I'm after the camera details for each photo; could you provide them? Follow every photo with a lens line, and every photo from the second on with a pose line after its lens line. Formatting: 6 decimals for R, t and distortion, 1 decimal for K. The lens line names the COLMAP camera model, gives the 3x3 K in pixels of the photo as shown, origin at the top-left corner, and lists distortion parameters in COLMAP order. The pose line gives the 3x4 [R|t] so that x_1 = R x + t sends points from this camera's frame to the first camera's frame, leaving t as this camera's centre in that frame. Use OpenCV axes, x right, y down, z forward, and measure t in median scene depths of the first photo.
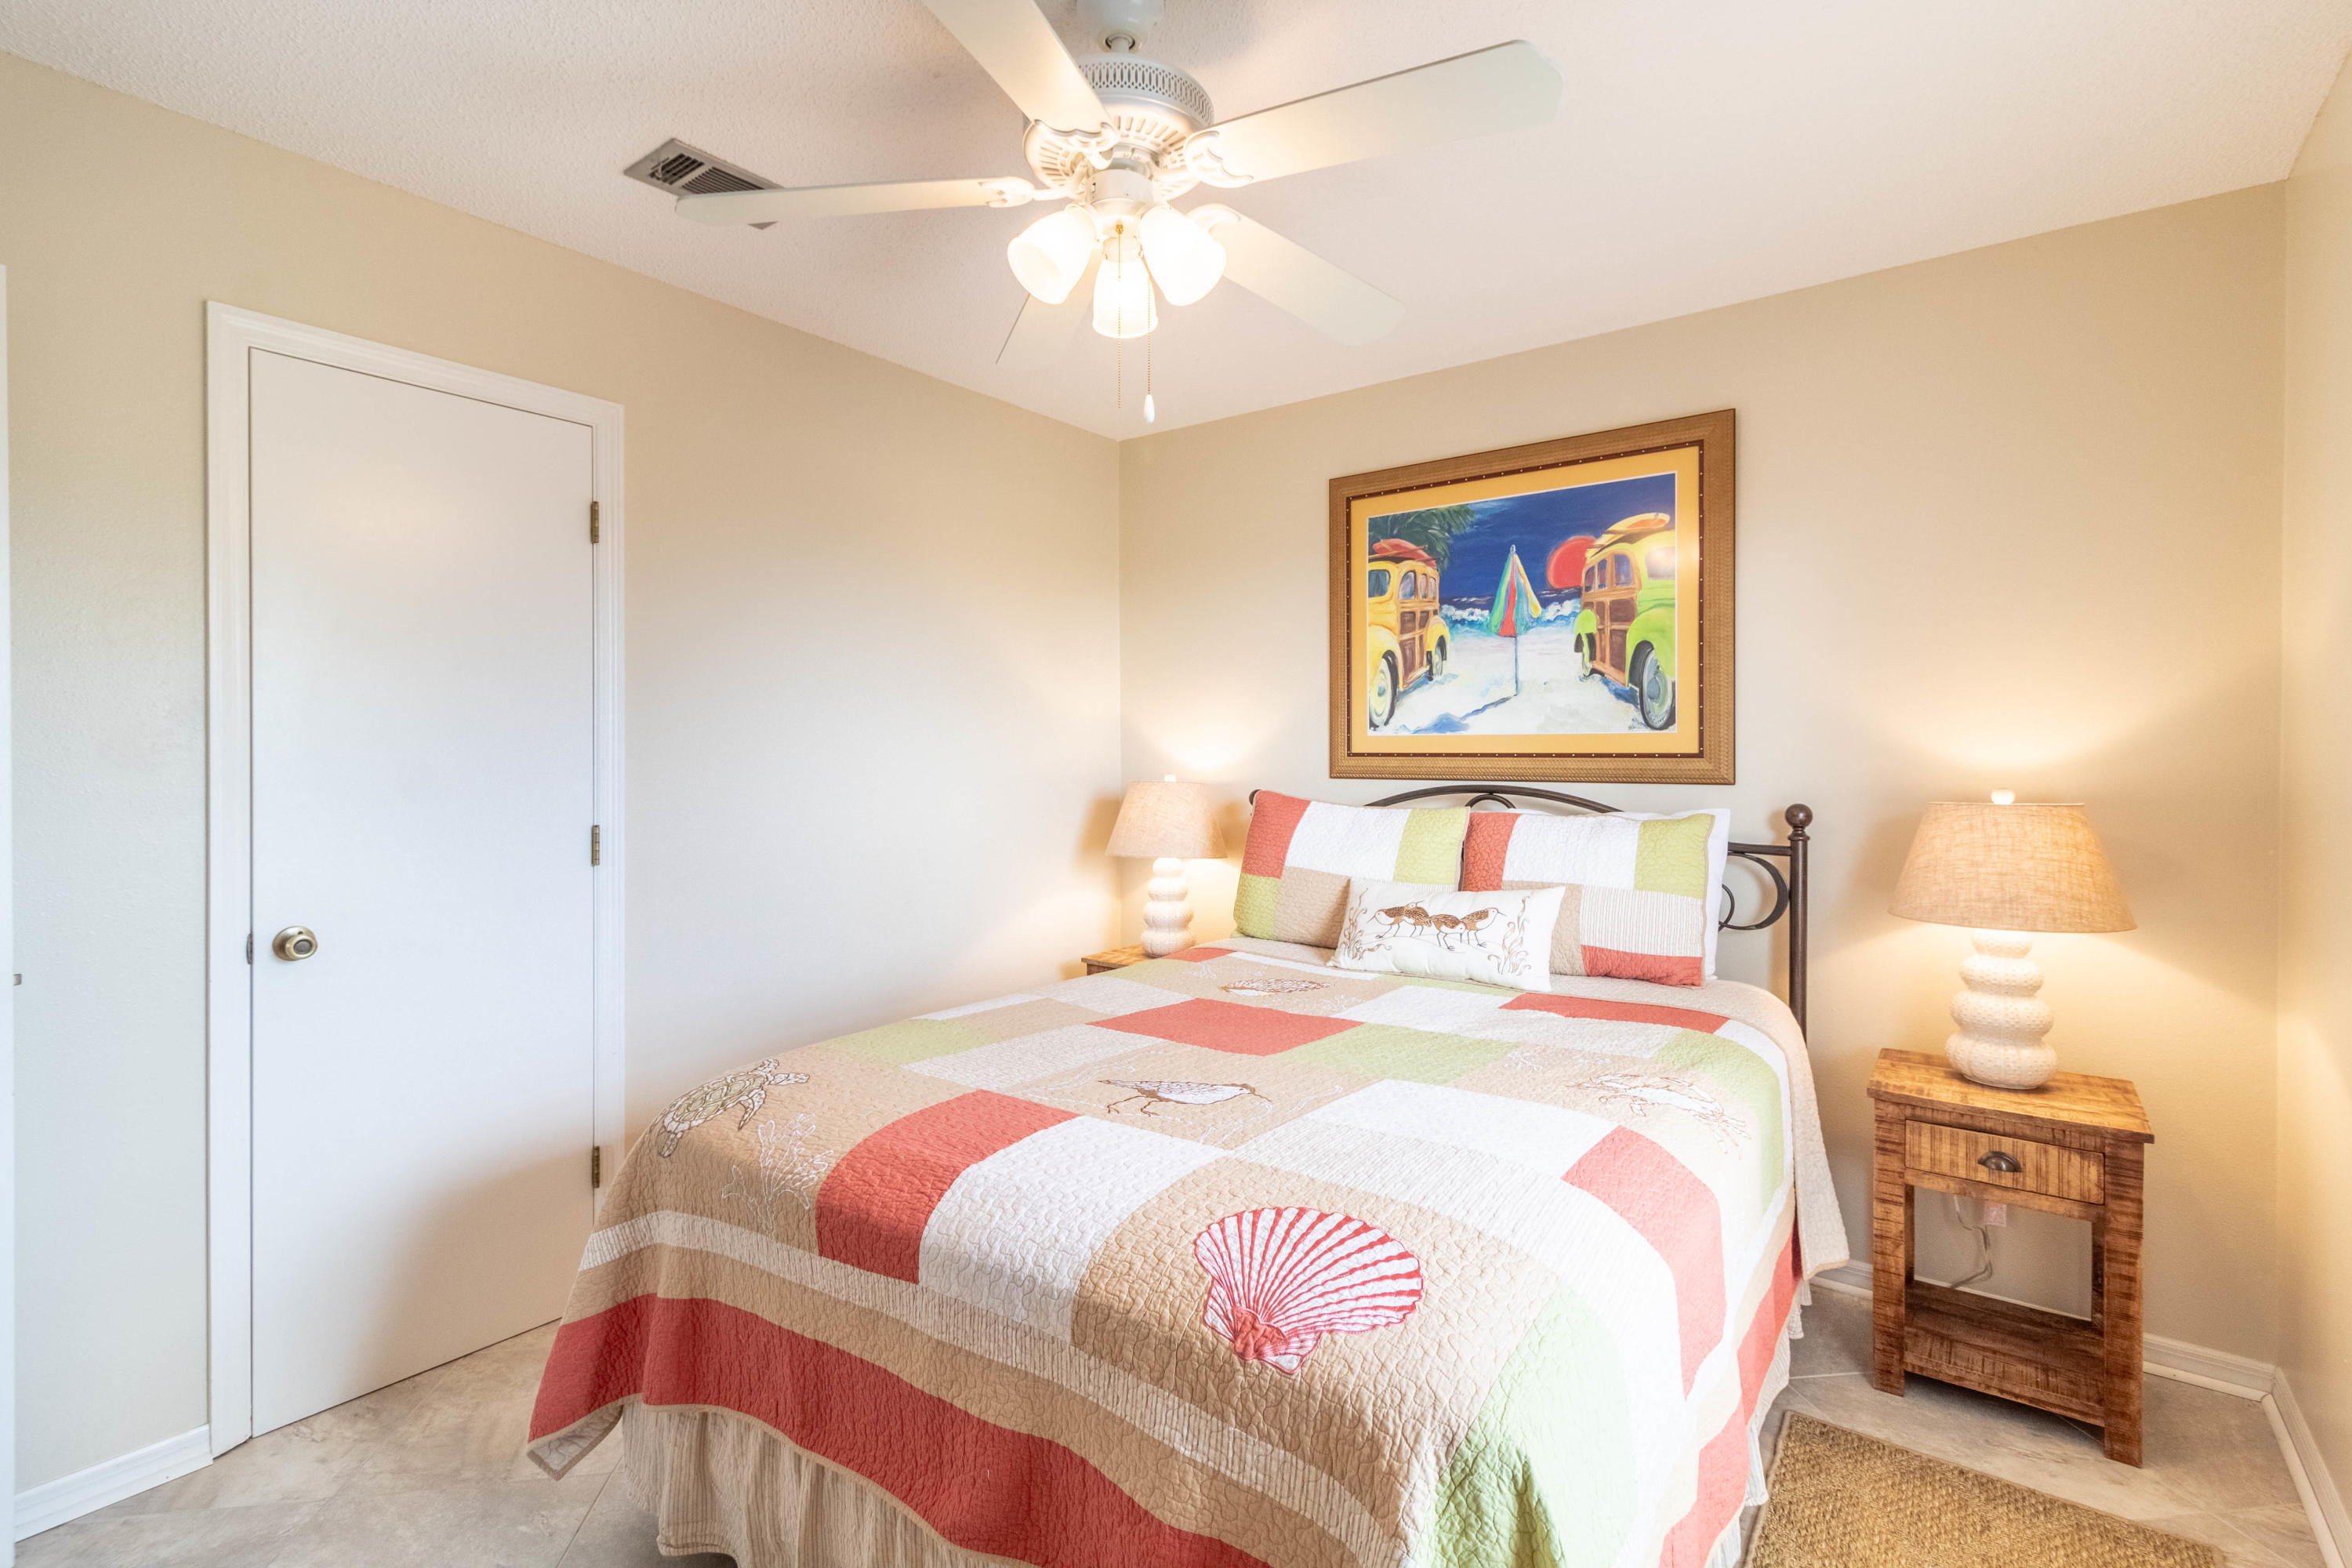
lens RADIAL K [[1091.6, 0, 1180.8], [0, 1091.6, 763.6], [0, 0, 1]] dist [0.012792, 0.000037]
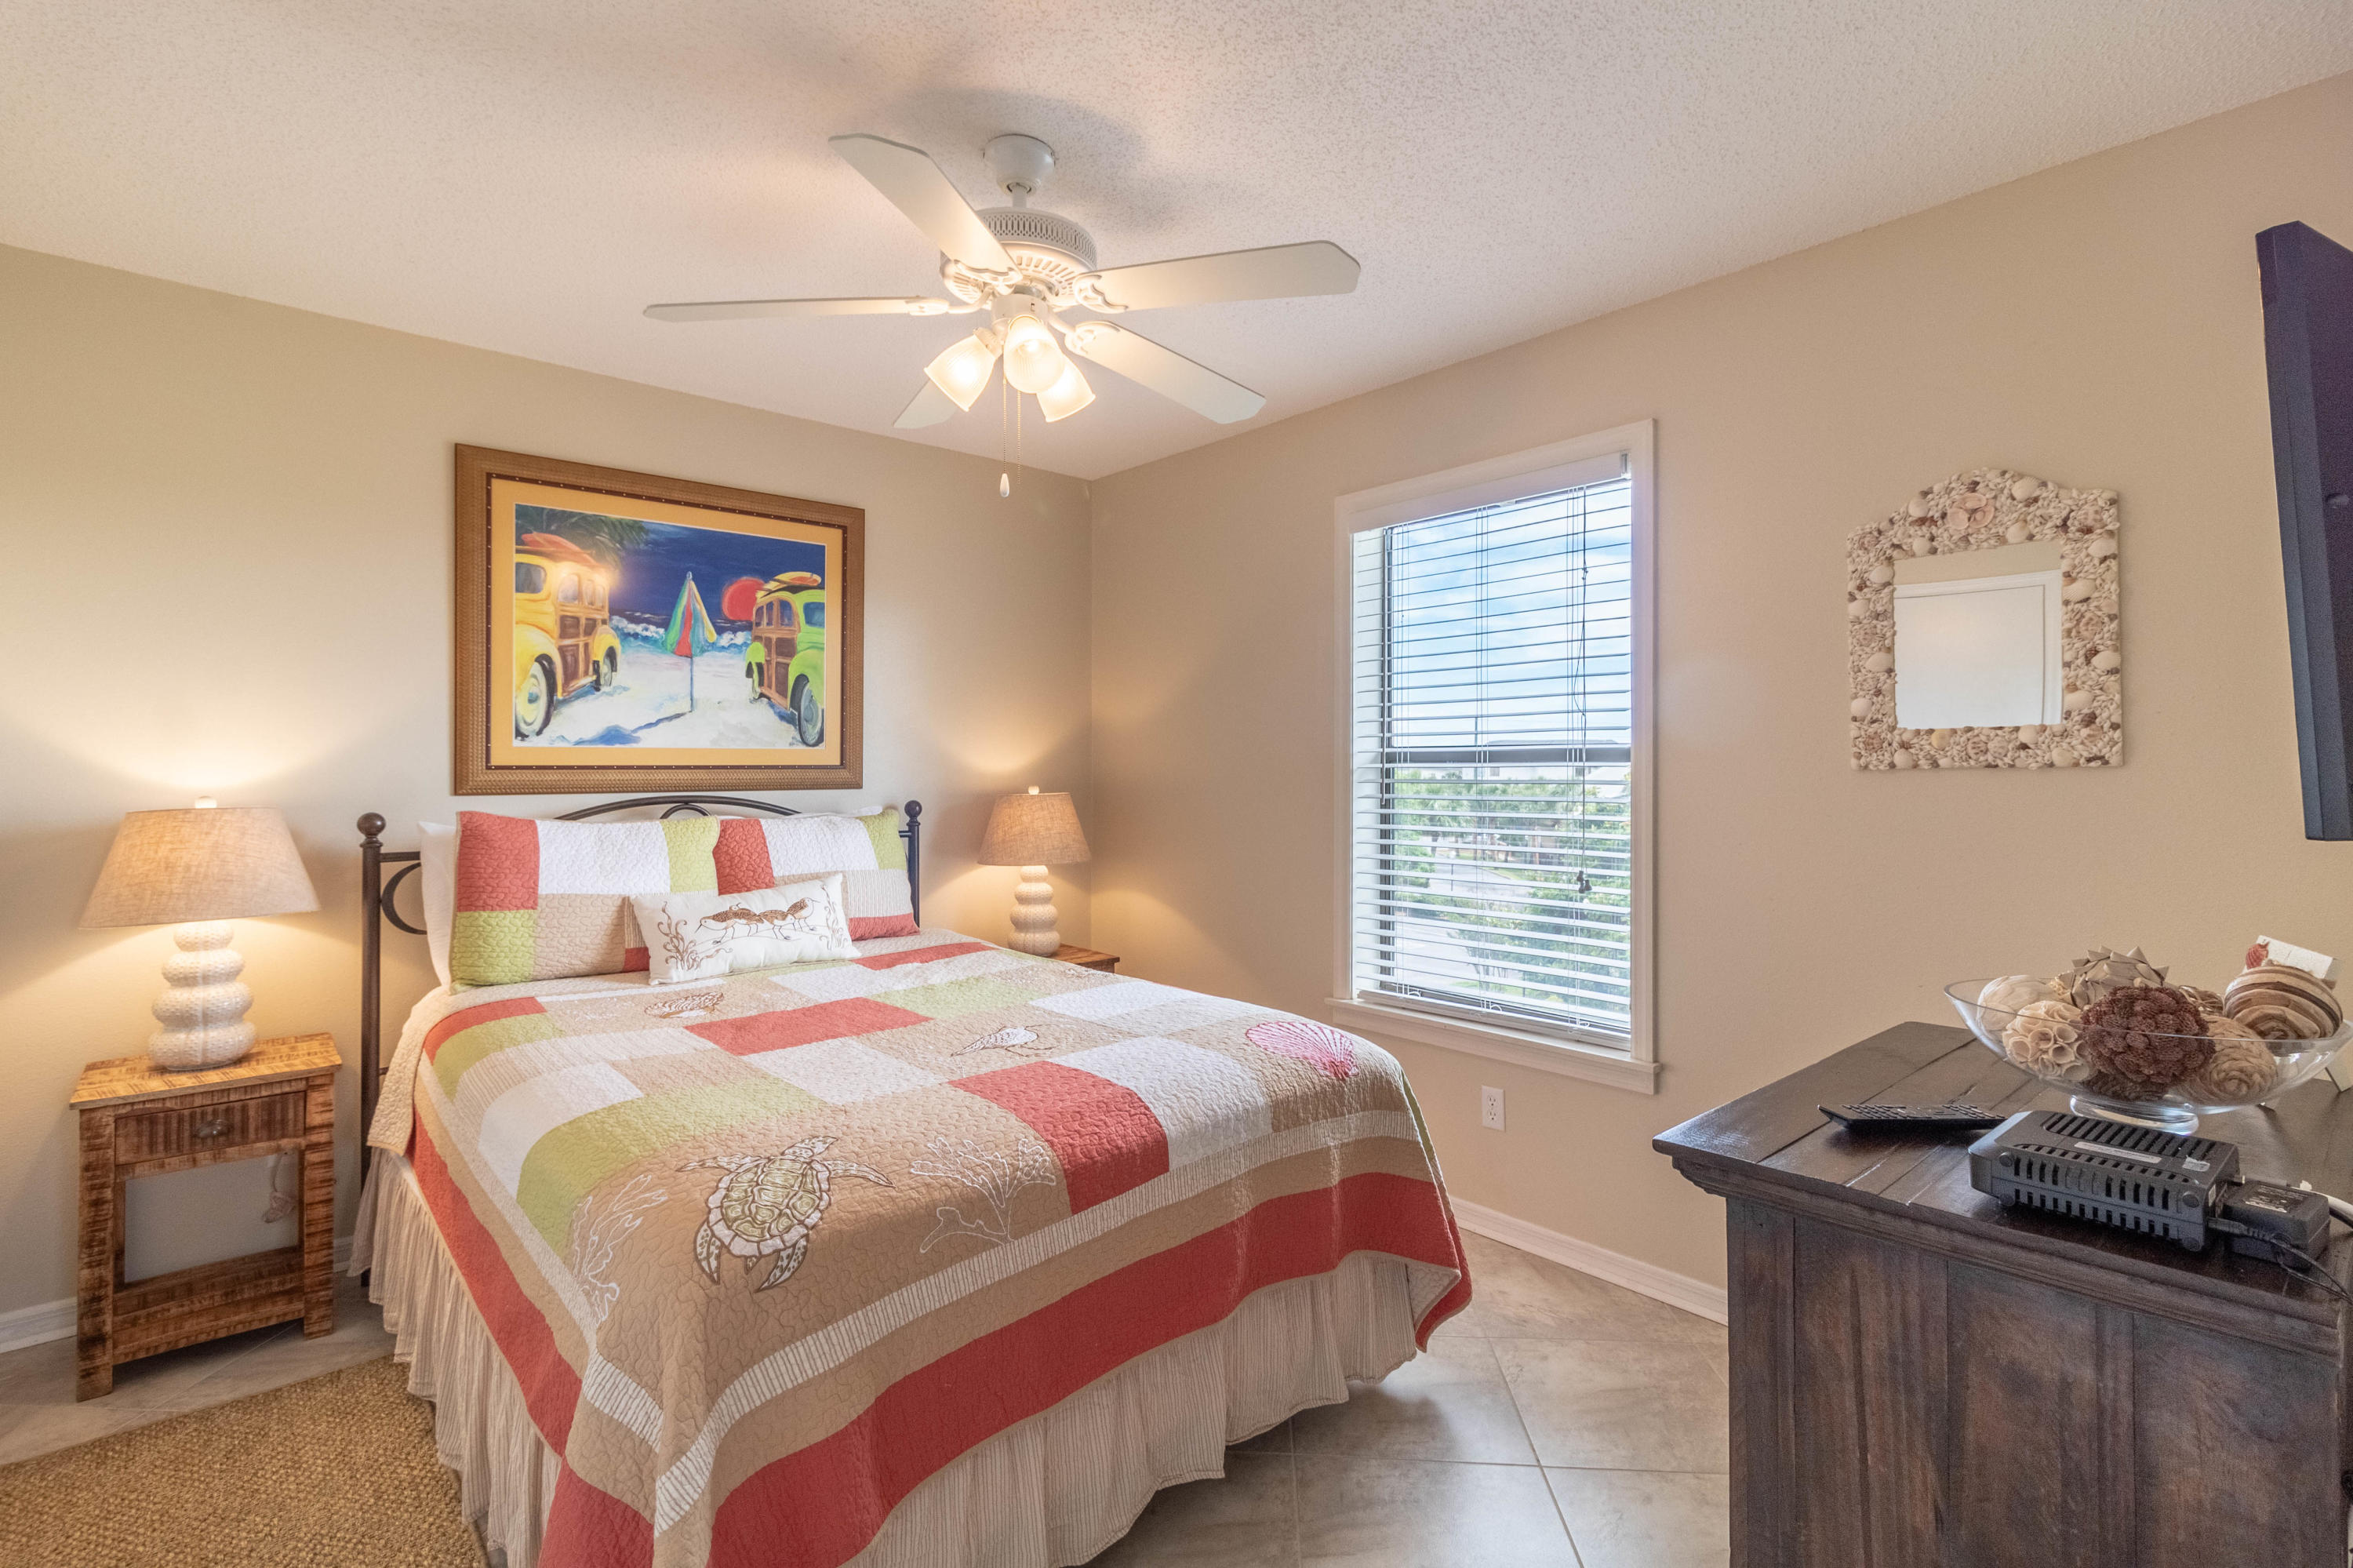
lens RADIAL K [[1092.1, 0, 1181.2], [0, 1092.1, 772.2], [0, 0, 1]] dist [0.012792, 0.000037]
pose [[0.202311, -0.007673, 0.979291, -0.657308], [0.012141, 0.999912, 0.005327, -0.002848], [-0.979246, 0.010812, 0.202387, 0.312460]]
